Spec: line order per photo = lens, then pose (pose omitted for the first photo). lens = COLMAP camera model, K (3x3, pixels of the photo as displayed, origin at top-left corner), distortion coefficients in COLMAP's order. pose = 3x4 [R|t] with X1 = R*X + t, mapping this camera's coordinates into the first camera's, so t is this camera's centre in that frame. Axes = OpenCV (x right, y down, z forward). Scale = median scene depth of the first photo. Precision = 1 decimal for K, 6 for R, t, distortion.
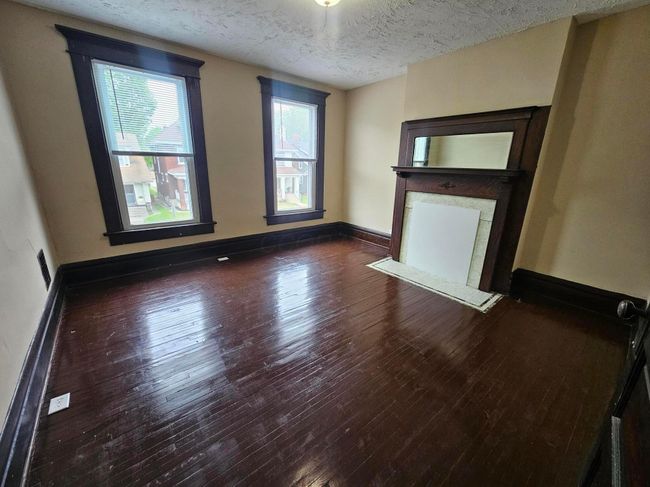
lens RADIAL K [[272.3, 0, 326.1], [0, 272.3, 244.6], [0, 0, 1]] dist [-0.000571, -0.000320]
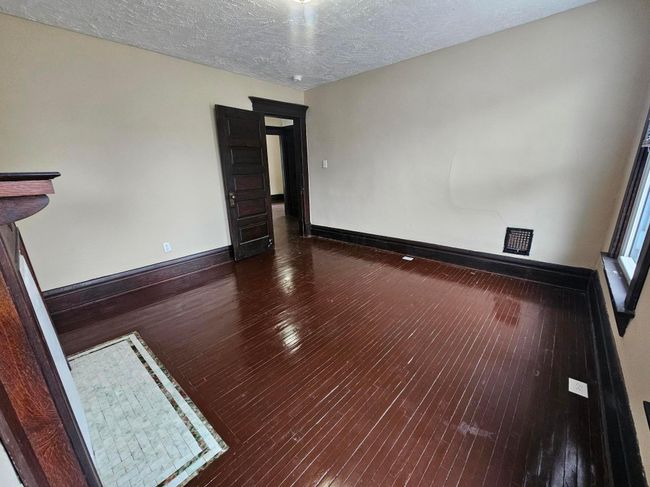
lens RADIAL K [[264.2, 0, 329.5], [0, 264.2, 243.1], [0, 0, 1]] dist [0.020694, -0.000123]
pose [[-0.985725, 0.054738, -0.159217, 0.064514], [-0.041828, 0.836407, 0.546510, -0.428747], [0.163085, 0.545368, -0.822178, 1.426379]]
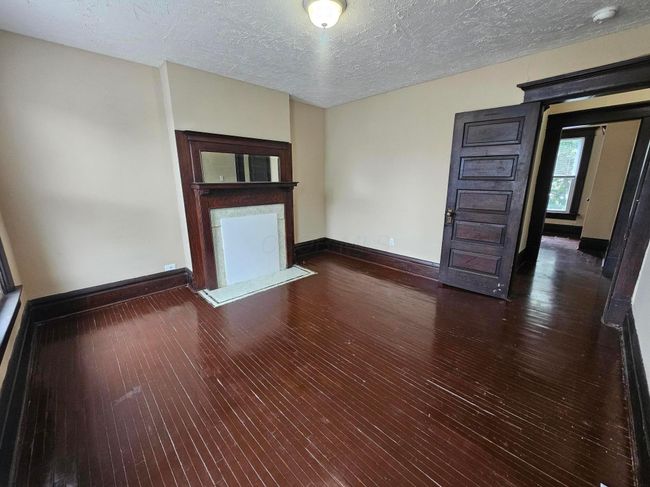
lens RADIAL K [[272.3, 0, 326.1], [0, 272.3, 244.6], [0, 0, 1]] dist [-0.000571, -0.000320]
pose [[-0.081497, -0.258373, 0.962601, -0.734439], [0.294000, 0.916606, 0.270919, -0.257980], [-0.952325, 0.305084, 0.001261, 0.774223]]
